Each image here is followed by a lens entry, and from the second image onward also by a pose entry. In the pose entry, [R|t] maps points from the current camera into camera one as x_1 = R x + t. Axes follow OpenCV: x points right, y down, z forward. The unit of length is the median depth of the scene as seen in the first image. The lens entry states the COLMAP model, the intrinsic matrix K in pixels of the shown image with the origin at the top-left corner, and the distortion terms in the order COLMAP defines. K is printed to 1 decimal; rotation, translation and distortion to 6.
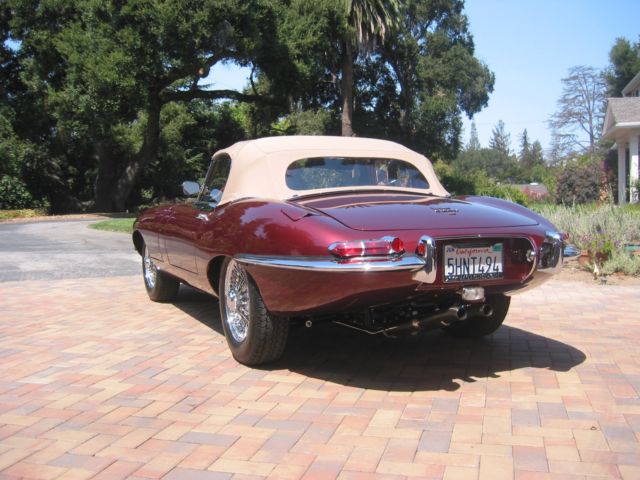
lens RADIAL K [[680.3, 0, 320.0], [0, 680.3, 240.0], [0, 0, 1]] dist [-0.104773, 0.053893]
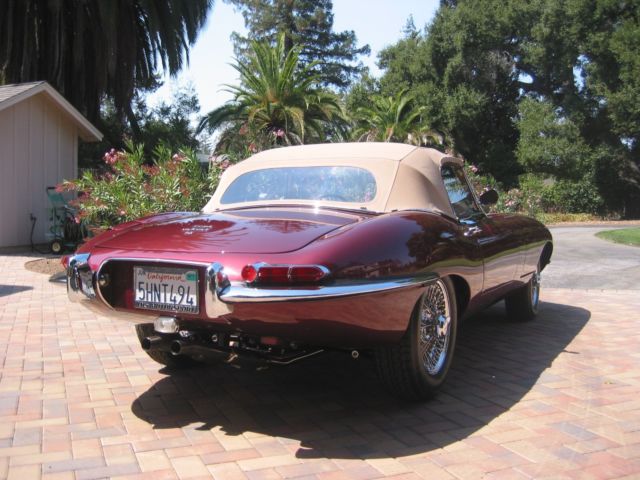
lens RADIAL K [[680.3, 0, 320.0], [0, 680.3, 240.0], [0, 0, 1]] dist [-0.104773, 0.053893]
pose [[0.597282, 0.048072, -0.800590, 1.026340], [-0.050911, 0.998461, 0.021971, -0.059944], [0.800414, 0.027636, 0.598810, 0.623109]]
